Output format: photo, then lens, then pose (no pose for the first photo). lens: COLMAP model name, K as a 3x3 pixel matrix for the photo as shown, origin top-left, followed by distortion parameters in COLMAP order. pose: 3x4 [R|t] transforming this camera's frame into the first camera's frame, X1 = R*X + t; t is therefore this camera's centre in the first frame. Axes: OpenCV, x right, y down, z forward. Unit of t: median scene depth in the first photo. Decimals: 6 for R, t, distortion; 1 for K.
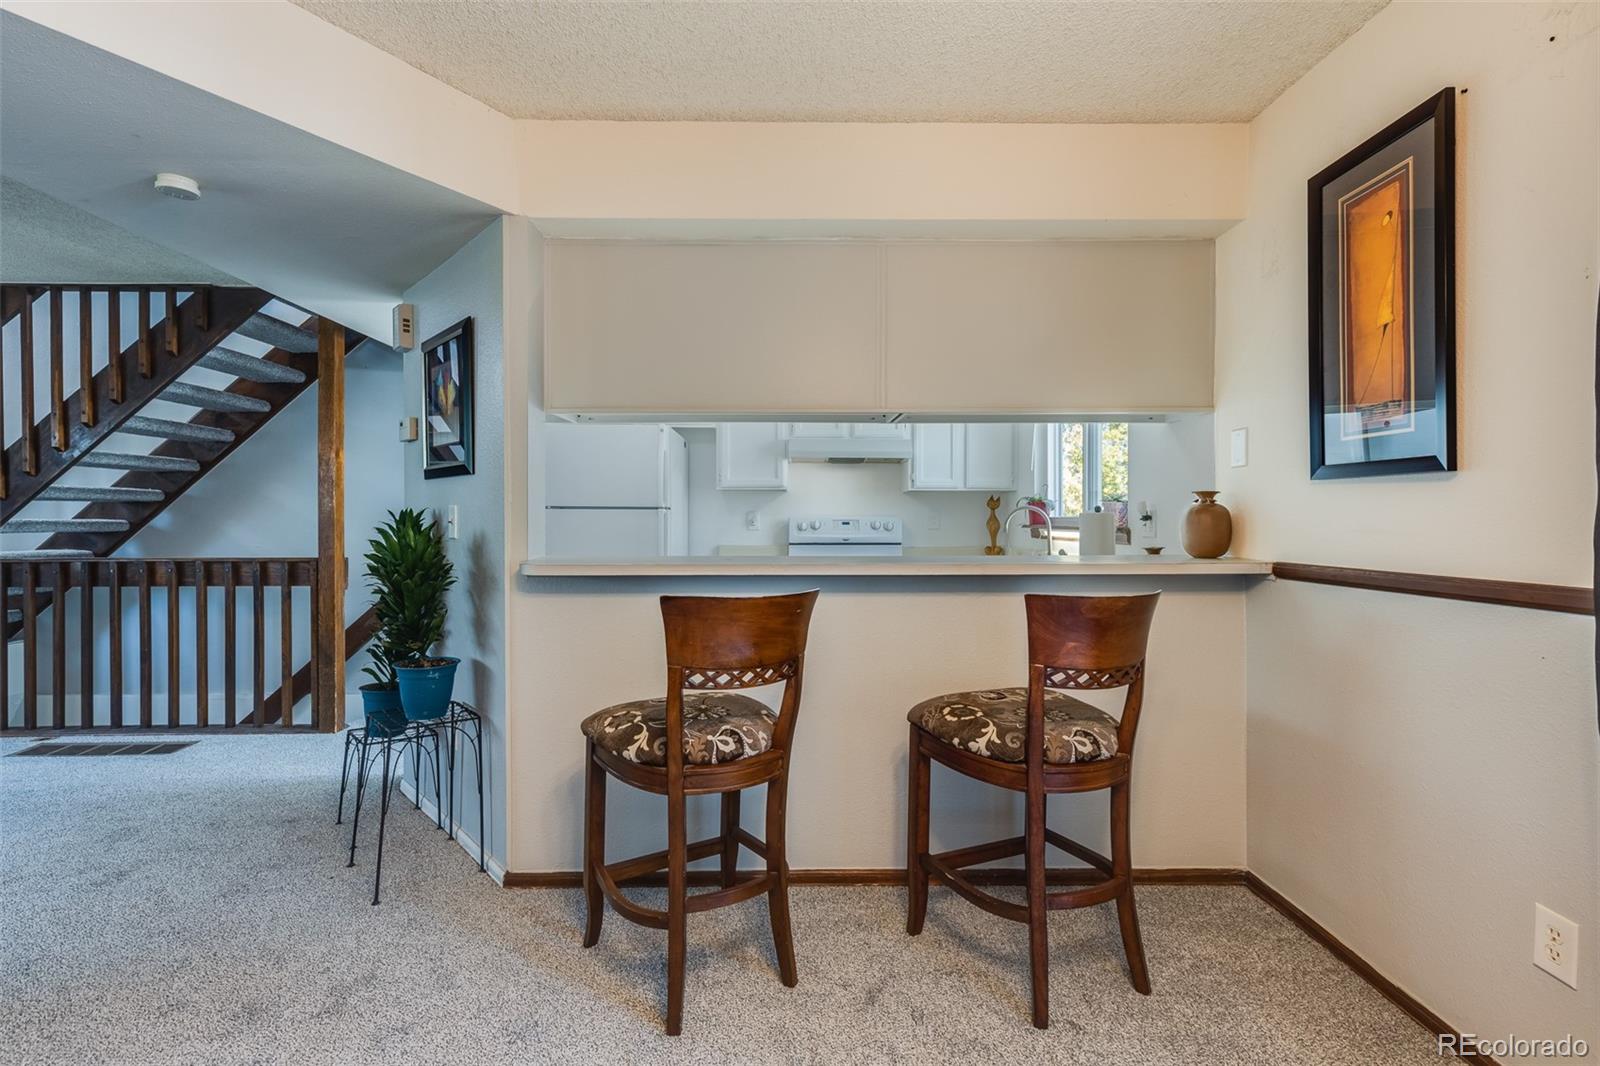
lens RADIAL K [[726.3, 0, 804.6], [0, 726.3, 528.4], [0, 0, 1]] dist [-0.001319, 0.001478]
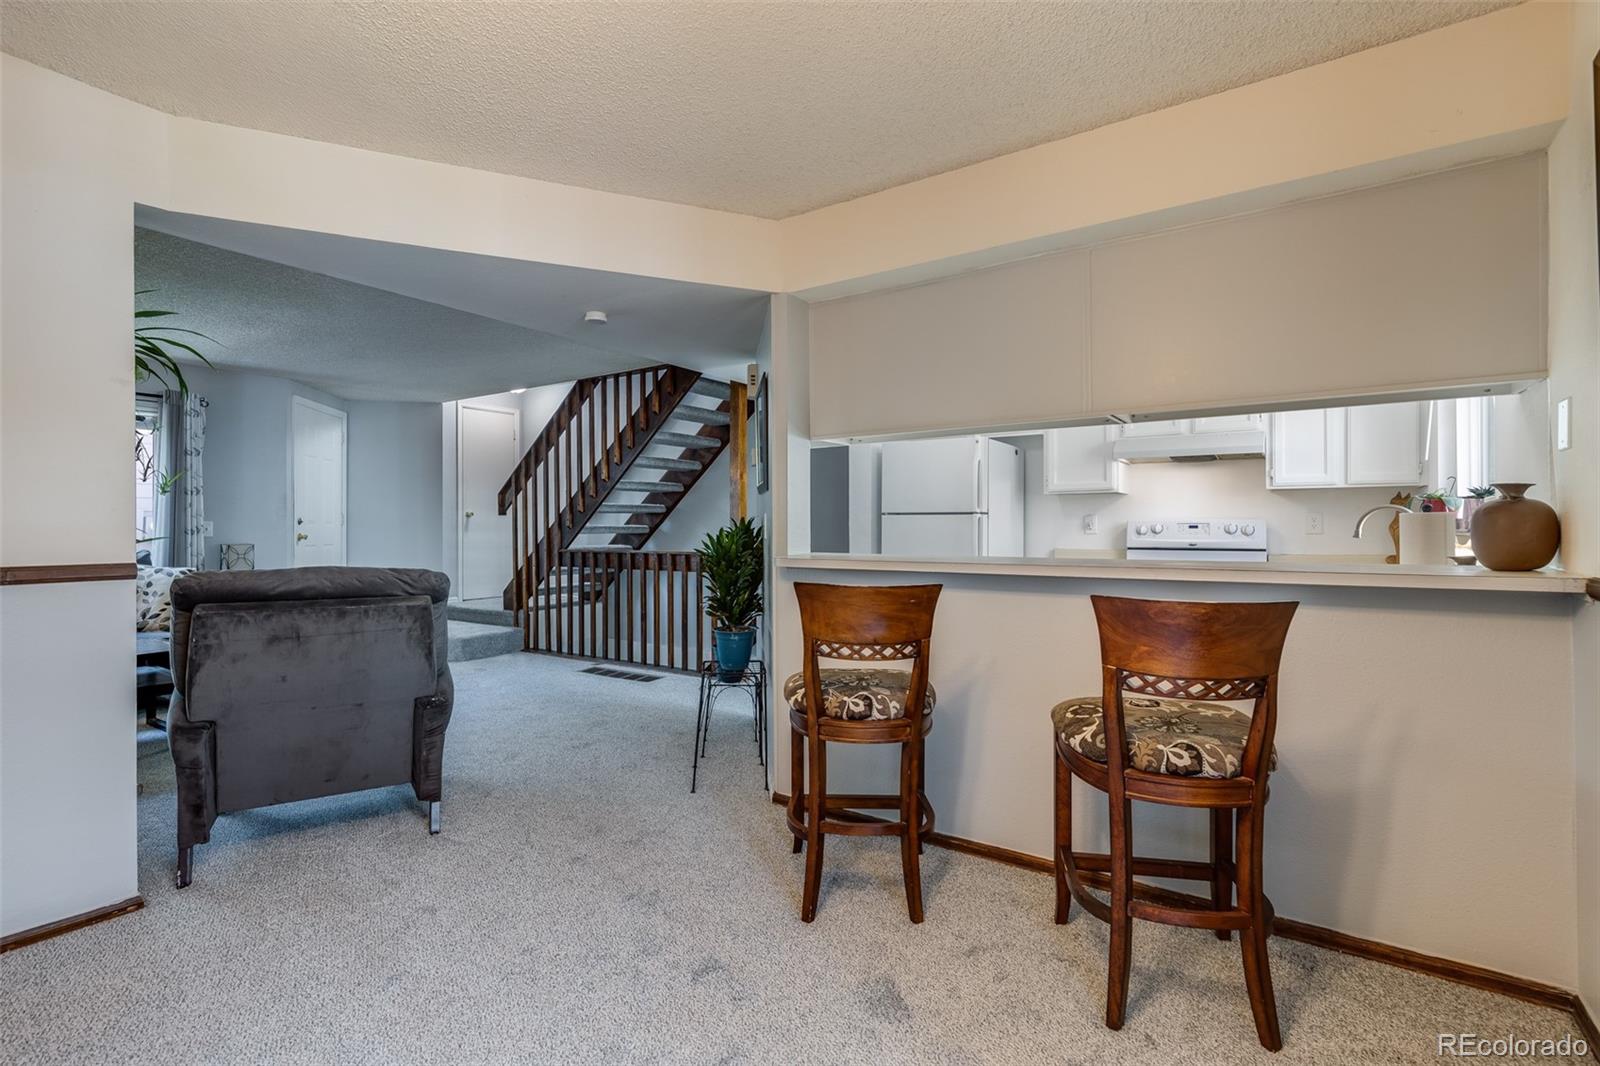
lens RADIAL K [[726.3, 0, 849.5], [0, 726.3, 530.7], [0, 0, 1]] dist [-0.001319, 0.001478]
pose [[0.835303, 0.000696, -0.549789, 0.274393], [-0.002349, 0.999995, -0.002302, 0.001560], [0.549784, 0.003215, 0.835300, -0.018508]]
